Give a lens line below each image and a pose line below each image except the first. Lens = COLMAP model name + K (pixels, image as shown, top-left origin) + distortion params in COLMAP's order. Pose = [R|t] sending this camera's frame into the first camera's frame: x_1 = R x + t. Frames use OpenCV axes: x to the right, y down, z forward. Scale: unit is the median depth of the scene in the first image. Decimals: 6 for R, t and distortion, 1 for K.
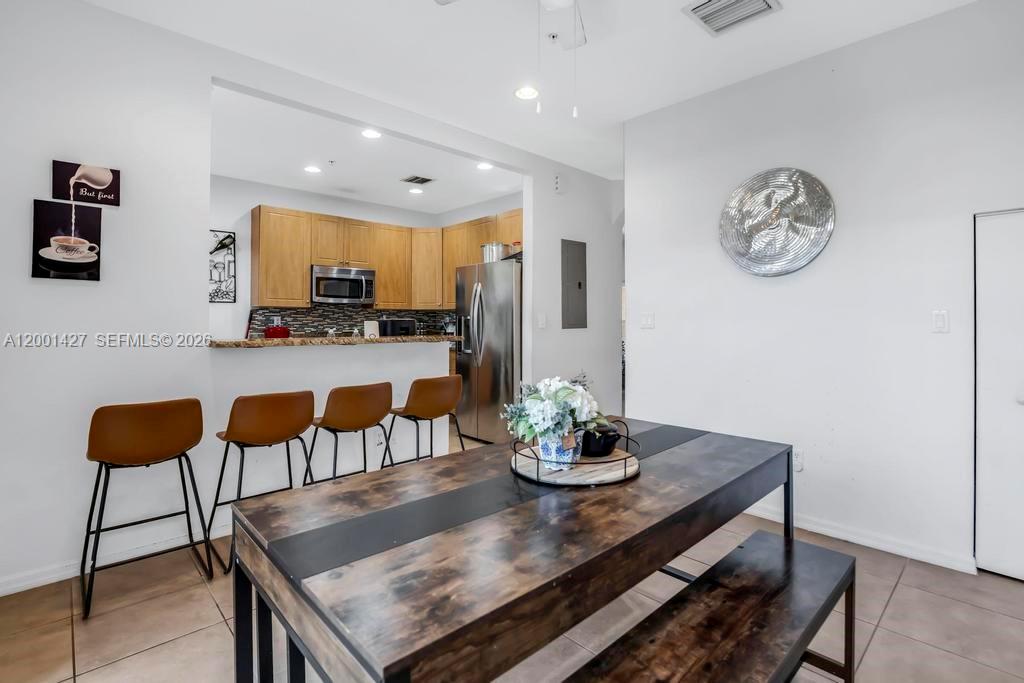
lens RADIAL K [[486.4, 0, 512.1], [0, 486.4, 333.6], [0, 0, 1]] dist [0.002056, 0.000284]
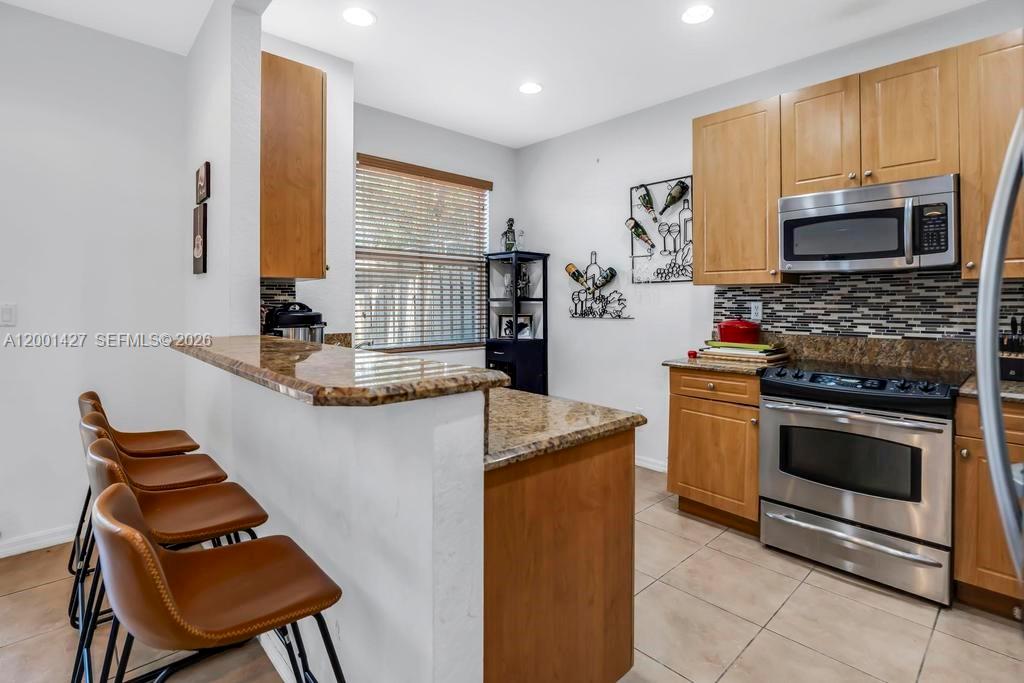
lens RADIAL K [[486.4, 0, 510.2], [0, 486.4, 298.1], [0, 0, 1]] dist [0.002056, 0.000284]
pose [[-0.001618, -0.007156, -0.999973, 0.081963], [-0.022269, 0.999727, -0.007118, -0.029356], [0.999751, 0.022257, -0.001777, 0.721398]]
